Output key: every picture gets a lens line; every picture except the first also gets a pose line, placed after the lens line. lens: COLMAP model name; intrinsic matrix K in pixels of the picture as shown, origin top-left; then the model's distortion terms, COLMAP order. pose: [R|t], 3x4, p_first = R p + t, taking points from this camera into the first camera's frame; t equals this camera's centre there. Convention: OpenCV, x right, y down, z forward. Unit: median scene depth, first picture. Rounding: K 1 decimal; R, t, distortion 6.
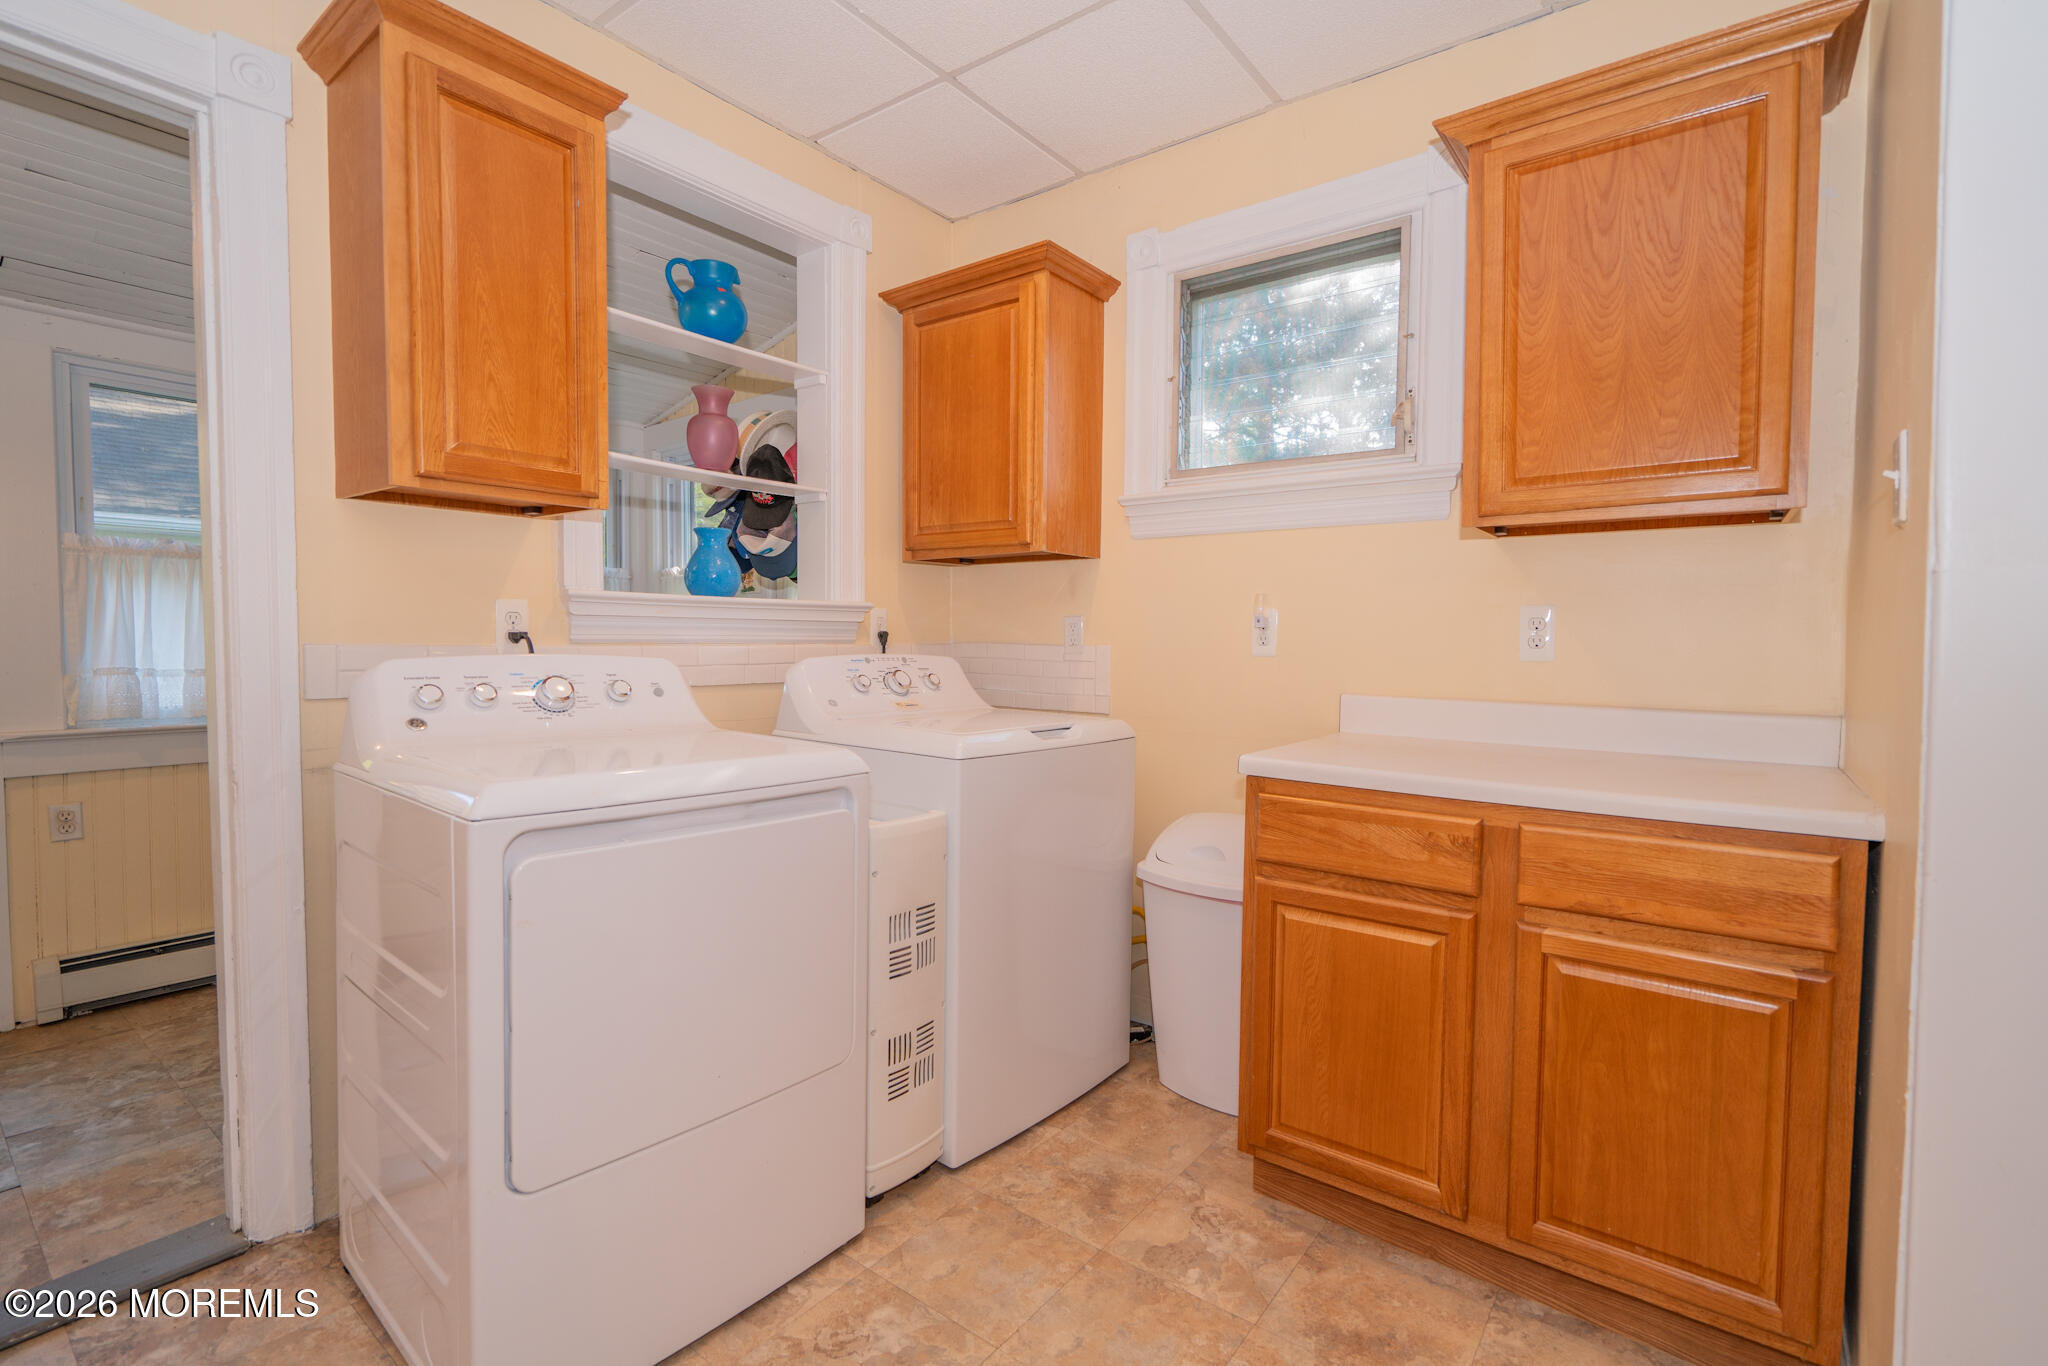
lens RADIAL K [[956.2, 0, 990.5], [0, 956.2, 675.5], [0, 0, 1]] dist [-0.002082, 0.000256]
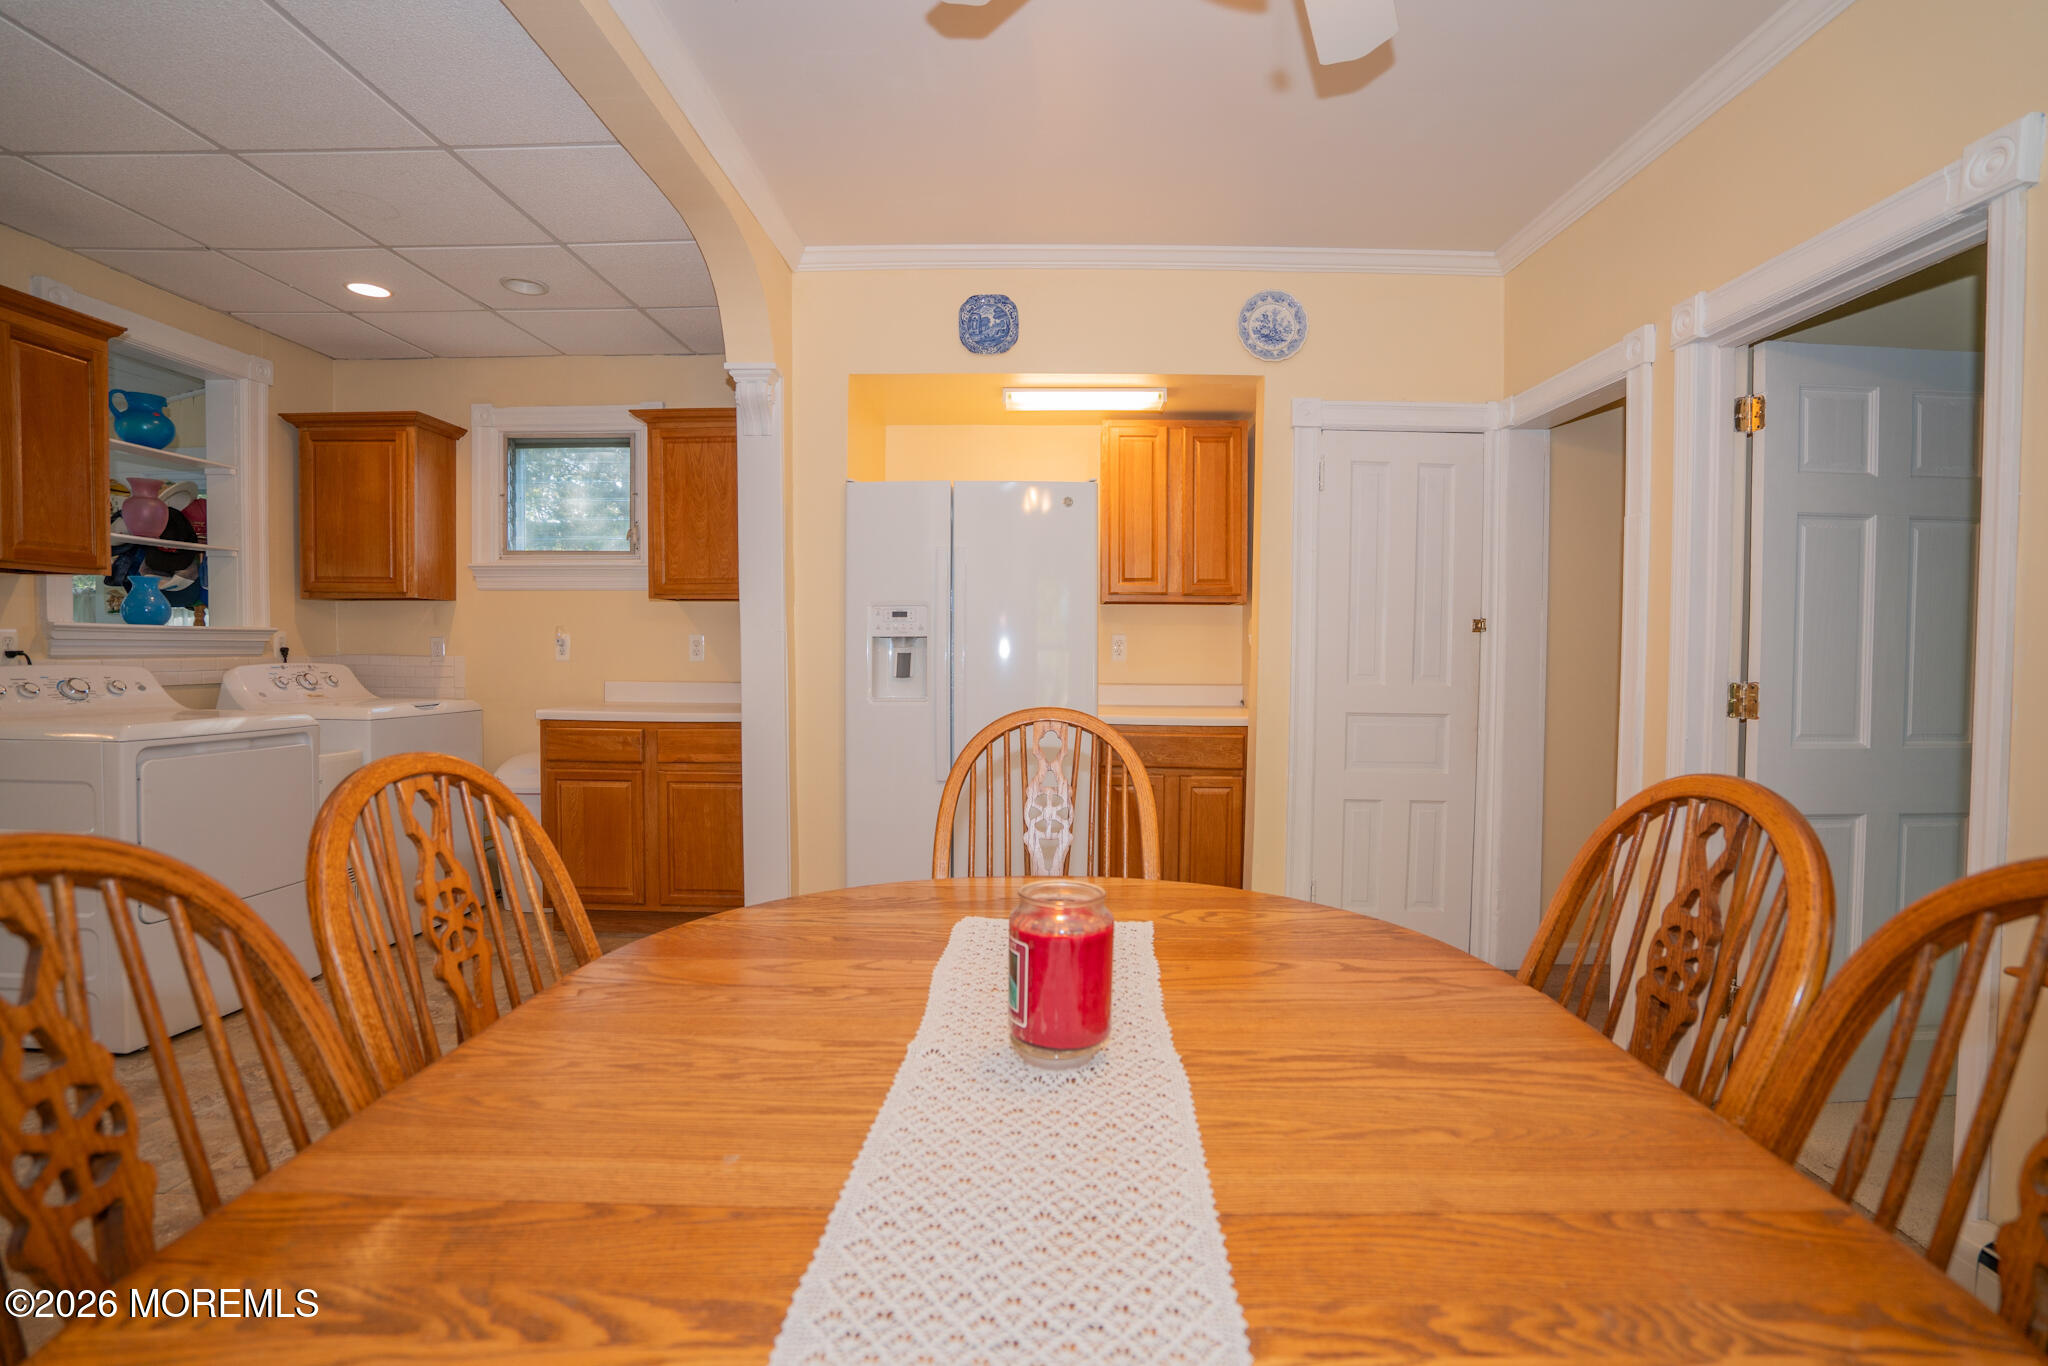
lens RADIAL K [[959.6, 0, 1029.5], [0, 959.6, 669.2], [0, 0, 1]] dist [-0.060607, 0.030001]
pose [[0.790611, -0.018200, 0.612048, -0.100913], [0.028092, 0.999584, -0.006563, 0.030480], [-0.611674, 0.022382, 0.790794, -0.903332]]
